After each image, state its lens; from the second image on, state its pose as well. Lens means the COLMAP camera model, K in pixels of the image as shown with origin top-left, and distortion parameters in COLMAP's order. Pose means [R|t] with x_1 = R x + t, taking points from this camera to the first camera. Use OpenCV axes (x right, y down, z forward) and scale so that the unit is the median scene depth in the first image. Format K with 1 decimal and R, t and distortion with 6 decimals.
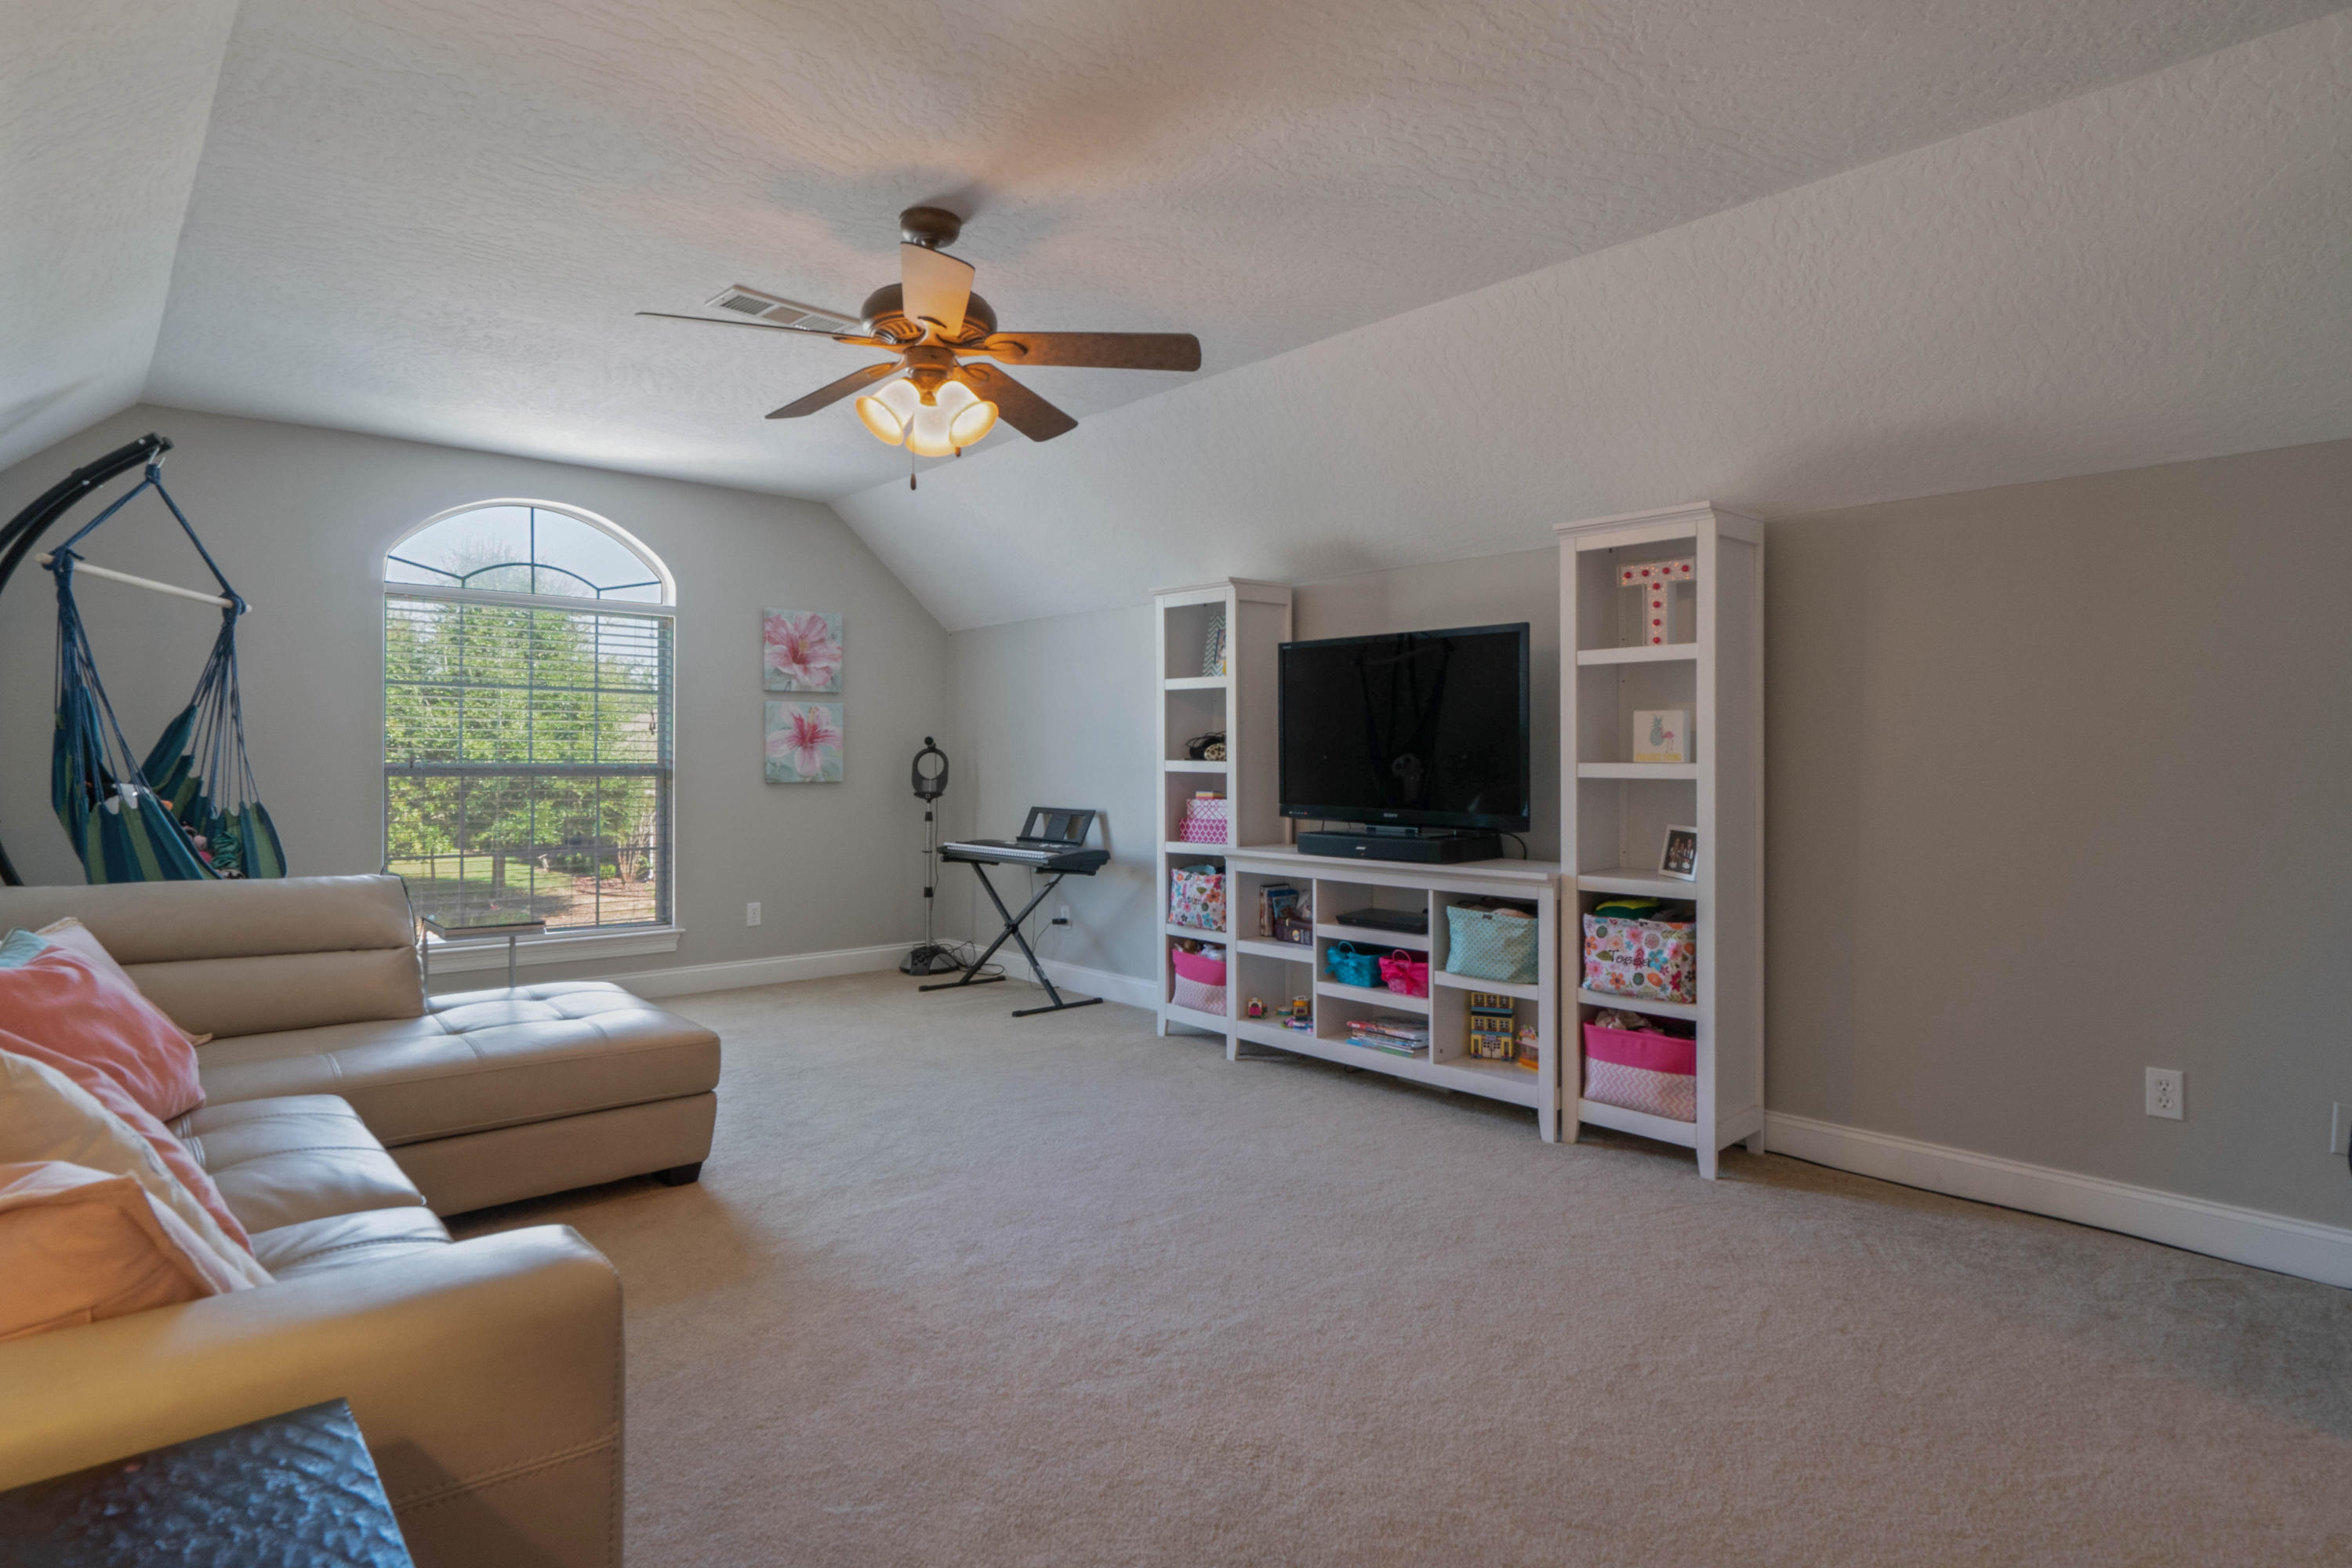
lens RADIAL K [[1259.6, 0, 1163.0], [0, 1259.6, 769.5], [0, 0, 1]] dist [-0.009082, -0.000958]
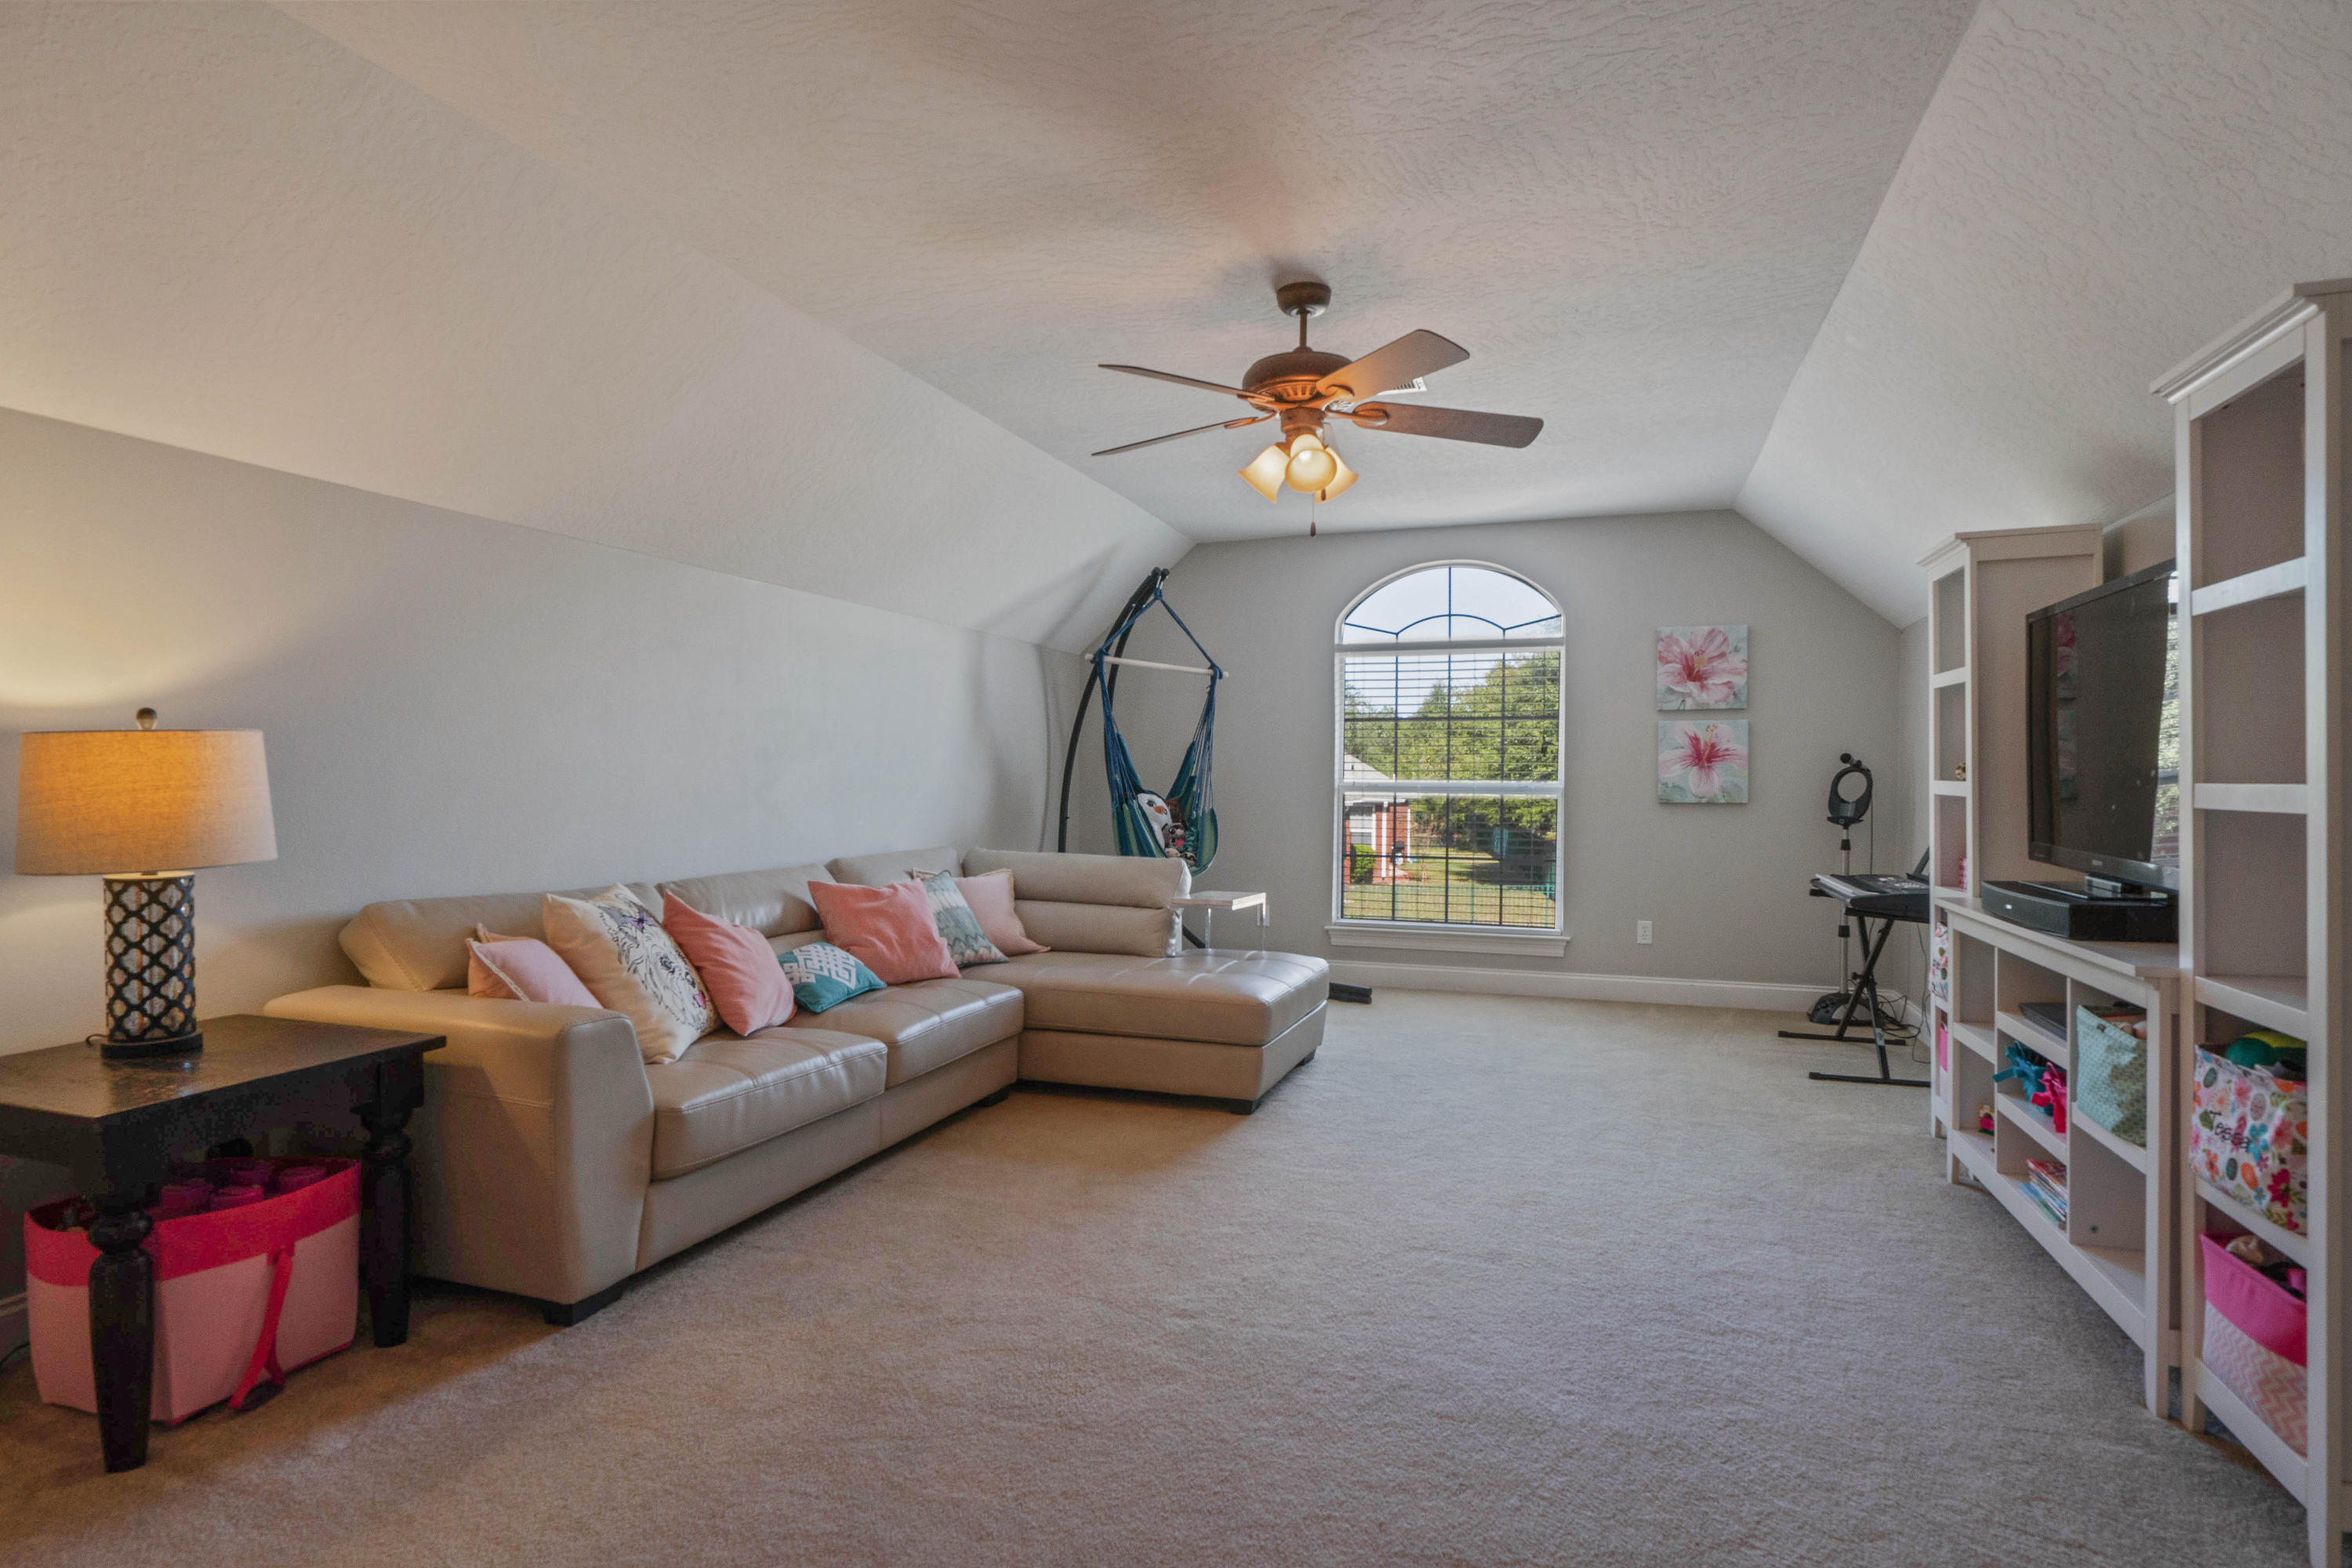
lens RADIAL K [[1242.7, 0, 1166.6], [0, 1242.7, 810.3], [0, 0, 1]] dist [-0.002197, -0.000260]
pose [[0.479231, 0.021905, -0.877416, 0.399309], [-0.008331, 0.999757, 0.020410, -0.000454], [0.877649, -0.002472, 0.479297, 0.200992]]
